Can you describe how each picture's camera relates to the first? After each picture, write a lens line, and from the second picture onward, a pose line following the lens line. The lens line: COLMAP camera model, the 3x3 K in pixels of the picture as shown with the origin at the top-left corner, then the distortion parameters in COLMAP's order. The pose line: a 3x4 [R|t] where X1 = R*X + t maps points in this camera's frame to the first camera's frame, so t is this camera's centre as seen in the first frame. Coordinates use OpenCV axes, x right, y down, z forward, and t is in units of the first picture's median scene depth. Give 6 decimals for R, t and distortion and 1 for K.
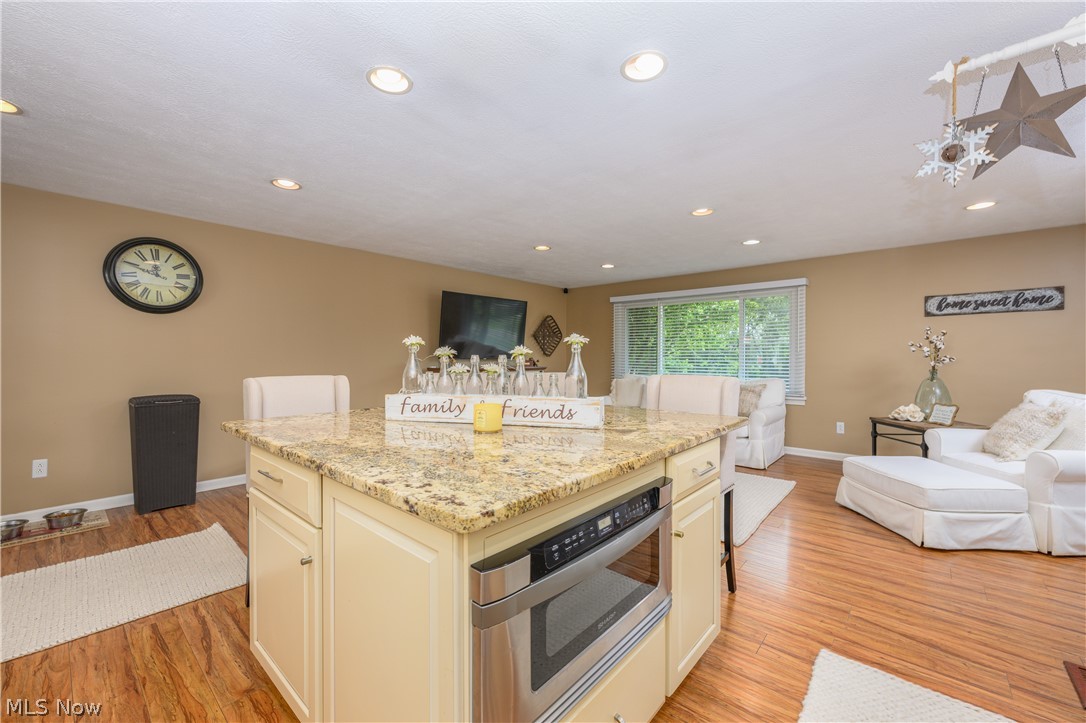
lens RADIAL K [[450.7, 0, 543.0], [0, 450.7, 361.5], [0, 0, 1]] dist [-0.015931, -0.000161]
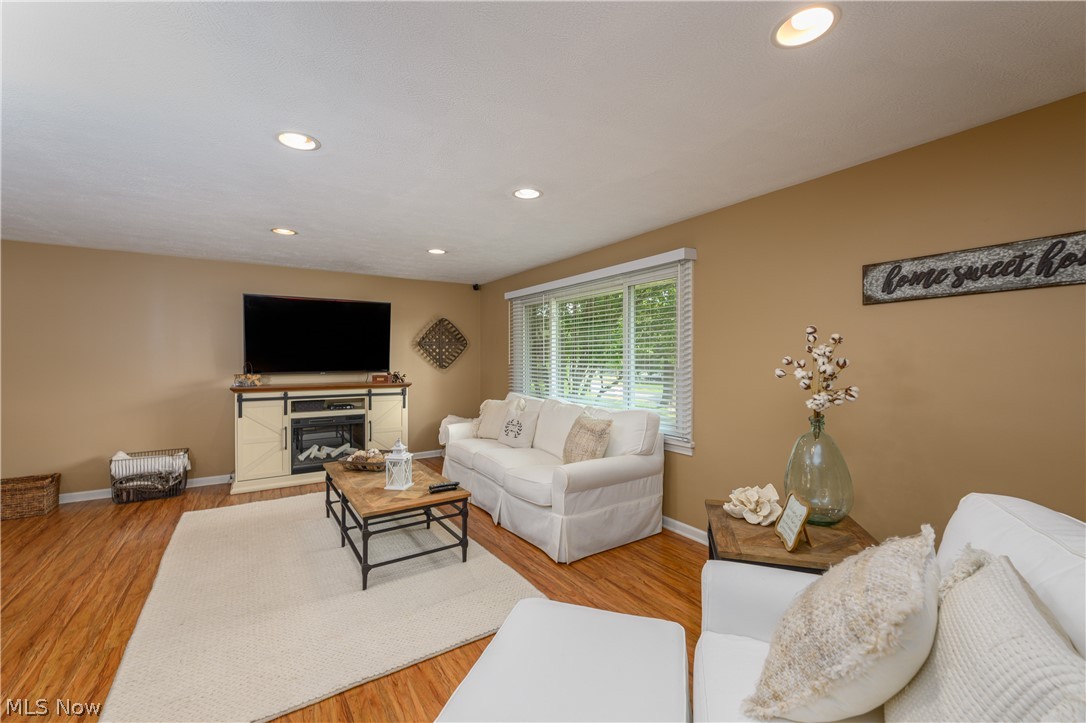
lens RADIAL K [[450.7, 0, 543.0], [0, 450.7, 361.5], [0, 0, 1]] dist [-0.015931, -0.000161]
pose [[0.959826, 0.000837, -0.280594, 0.679975], [-0.000936, 1.000000, -0.000219, -0.037476], [0.280593, 0.000473, 0.959827, 0.423900]]
